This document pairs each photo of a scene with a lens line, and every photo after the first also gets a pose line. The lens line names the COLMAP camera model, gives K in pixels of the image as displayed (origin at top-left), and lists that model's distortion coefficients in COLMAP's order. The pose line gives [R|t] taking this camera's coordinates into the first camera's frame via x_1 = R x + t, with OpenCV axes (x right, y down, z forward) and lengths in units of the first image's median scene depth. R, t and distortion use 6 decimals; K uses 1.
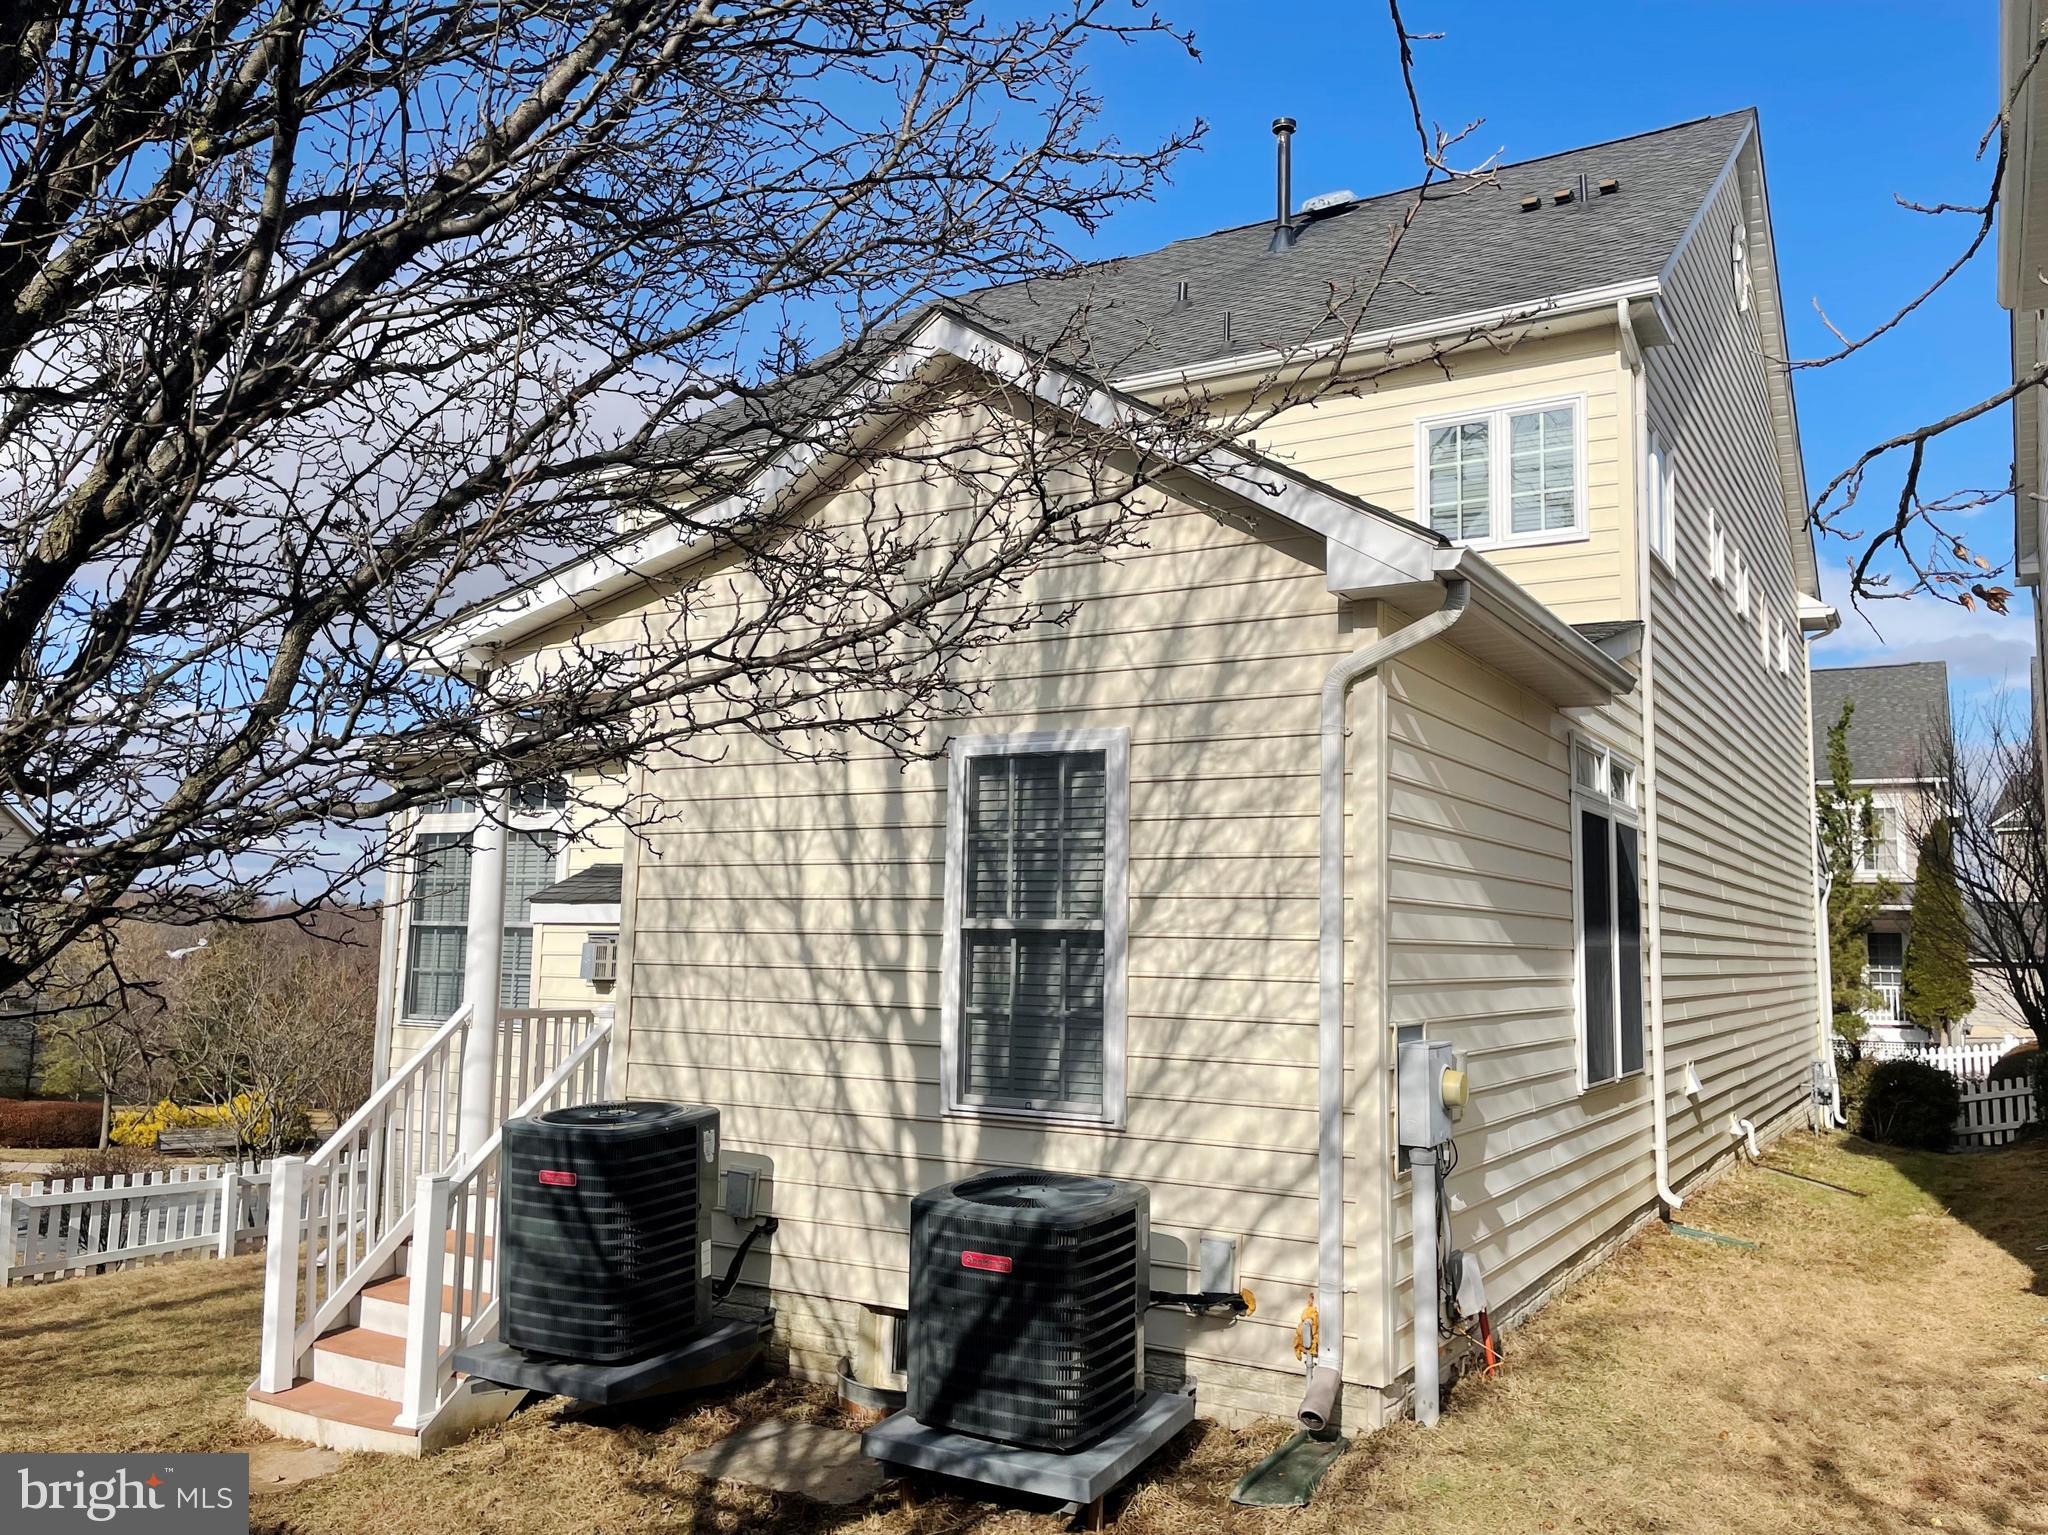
lens RADIAL K [[1733.2, 0, 1024.0], [0, 1733.2, 767.5], [0, 0, 1]] dist [0.072798, -0.015990]
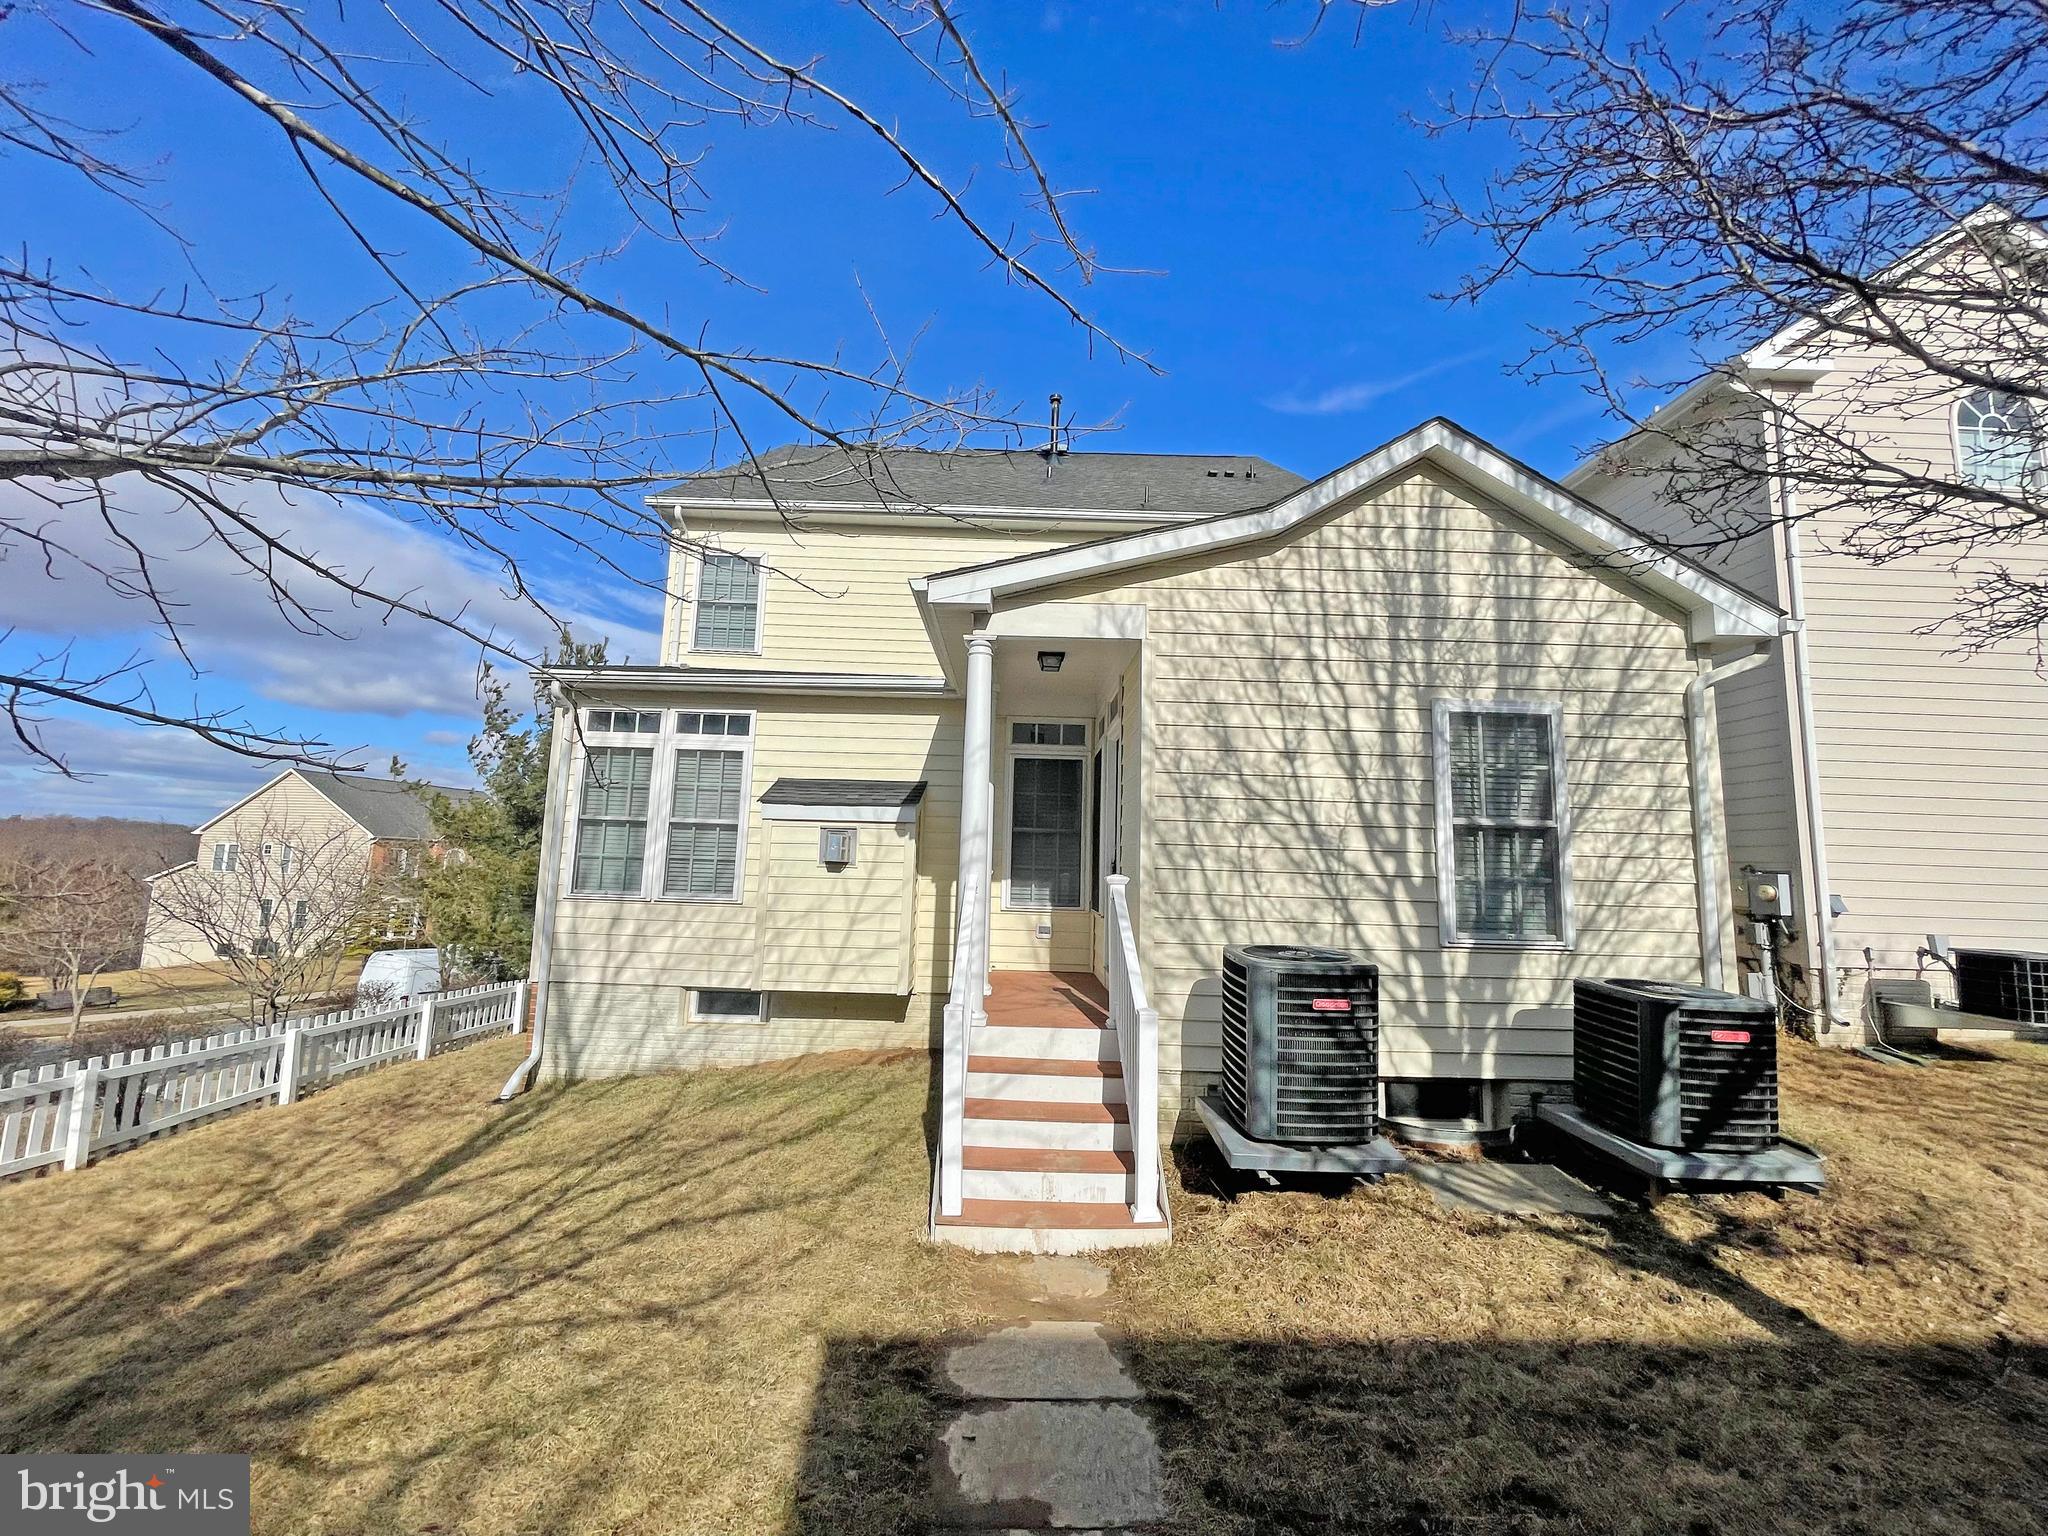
lens RADIAL K [[881.2, 0, 1072.7], [0, 881.2, 767.3], [0, 0, 1]] dist [-0.001183, 0.000508]
pose [[0.837871, 0.067856, 0.541635, -0.727676], [-0.066447, 0.997543, -0.022183, 0.081391], [-0.541809, -0.017404, 0.840321, 0.522281]]
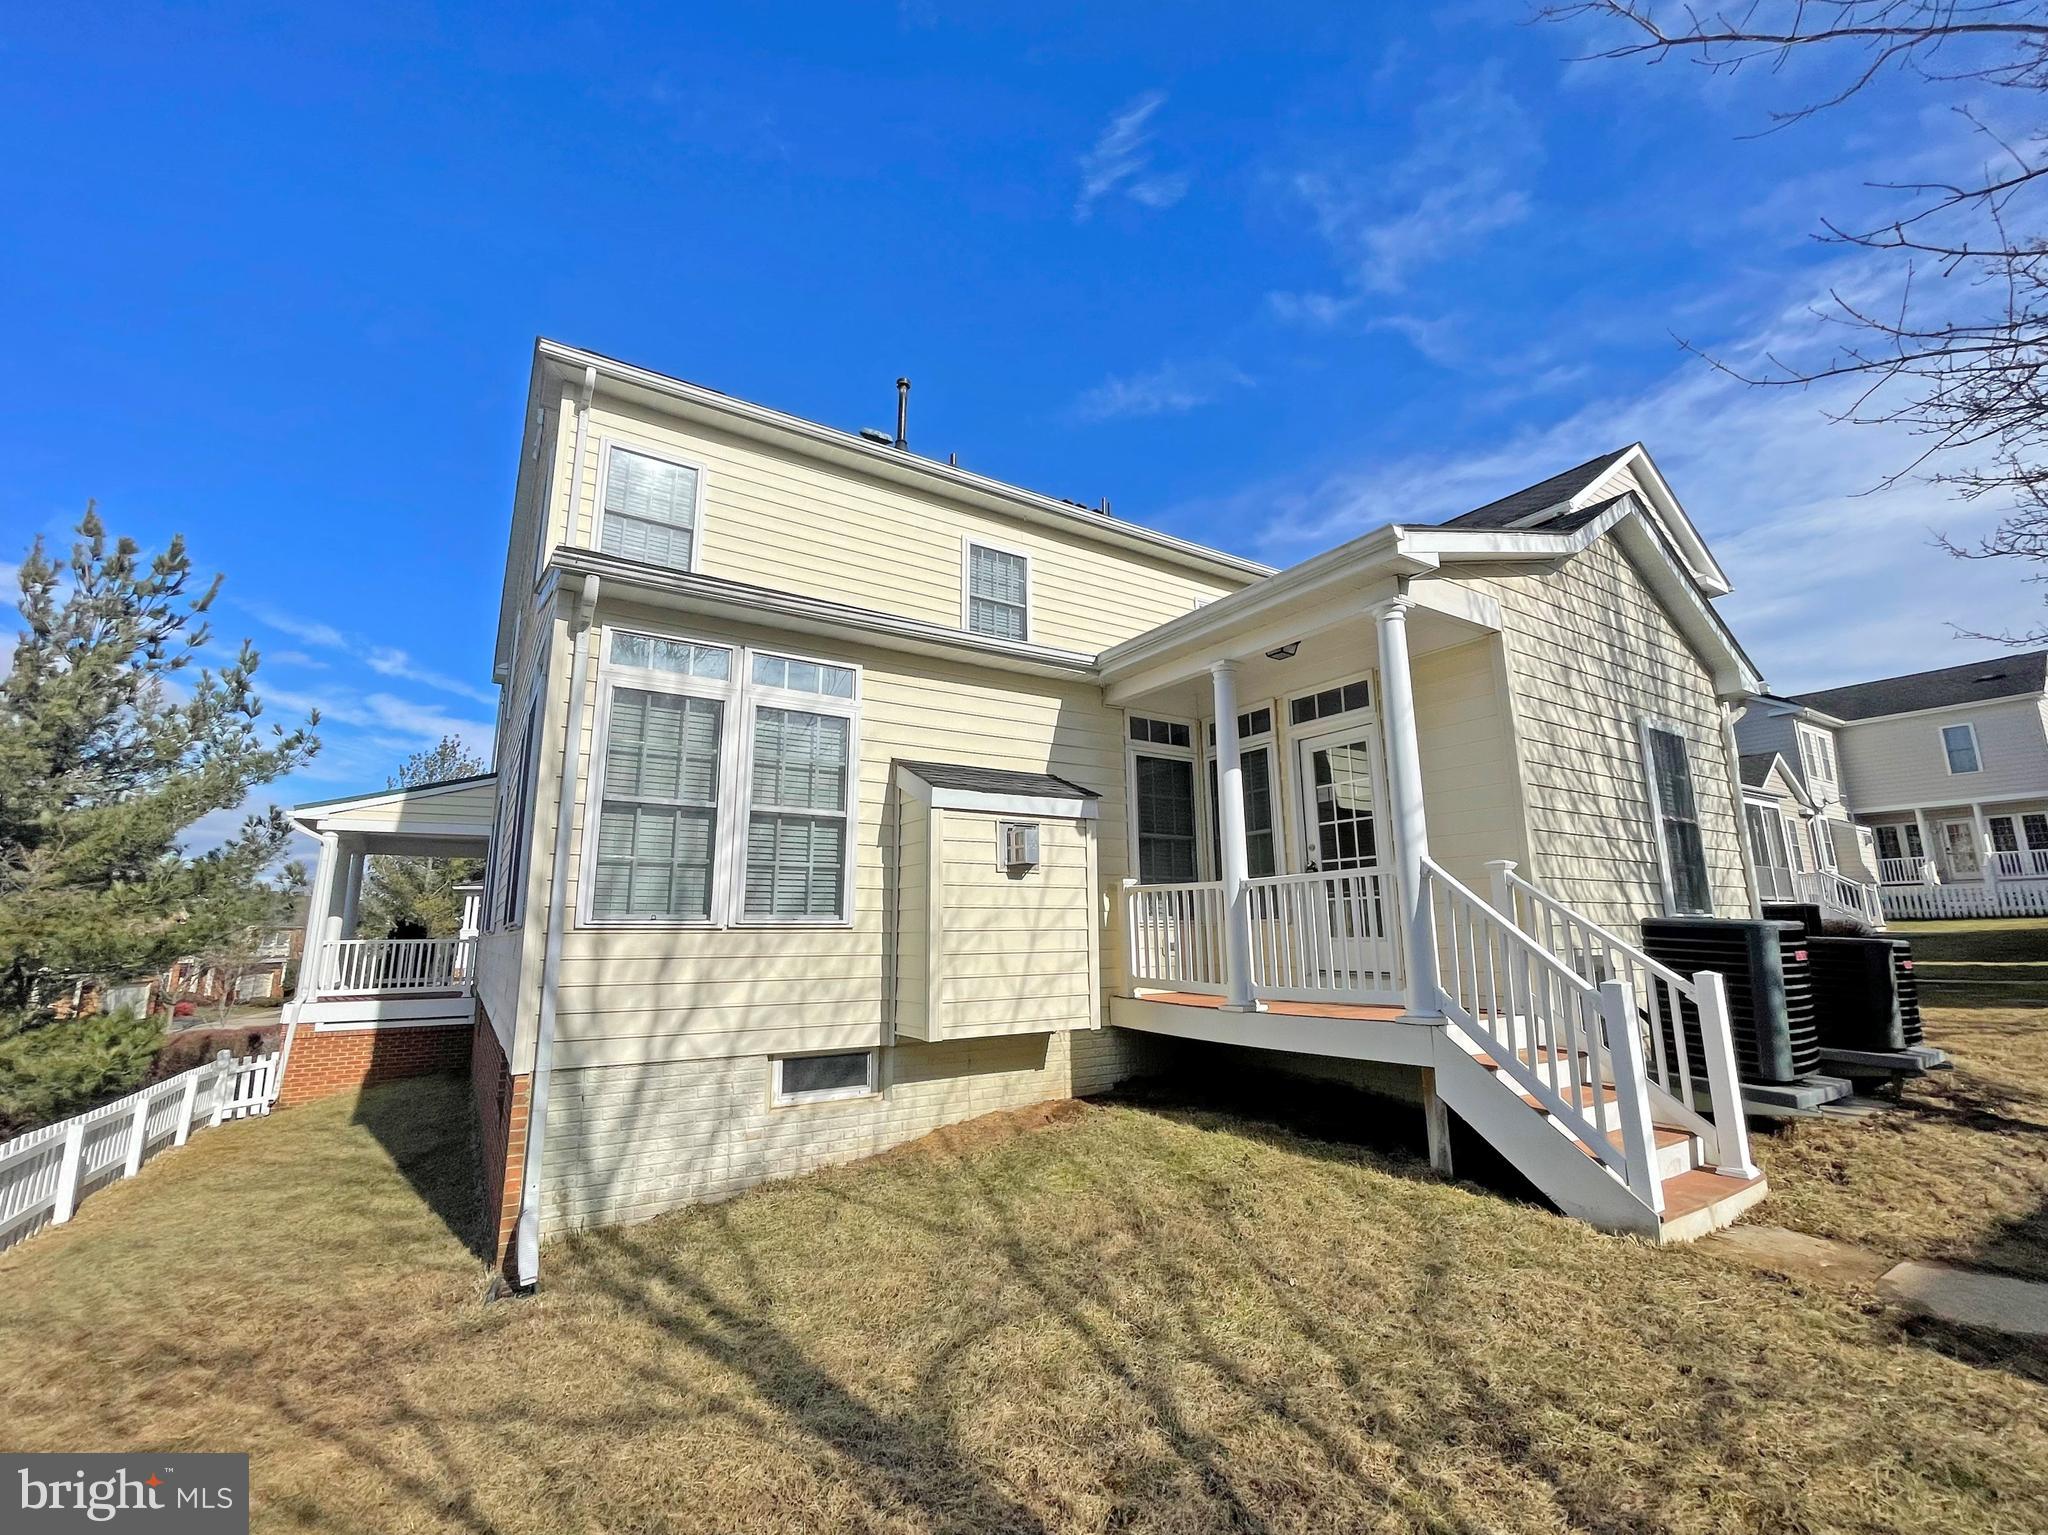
lens RADIAL K [[881.2, 0, 1072.7], [0, 881.2, 766.8], [0, 0, 1]] dist [-0.001183, 0.000508]
pose [[0.398941, 0.147346, 0.905061, -1.137015], [-0.071639, 0.988997, -0.129433, 0.203512], [-0.914174, -0.013201, 0.405108, 1.191135]]
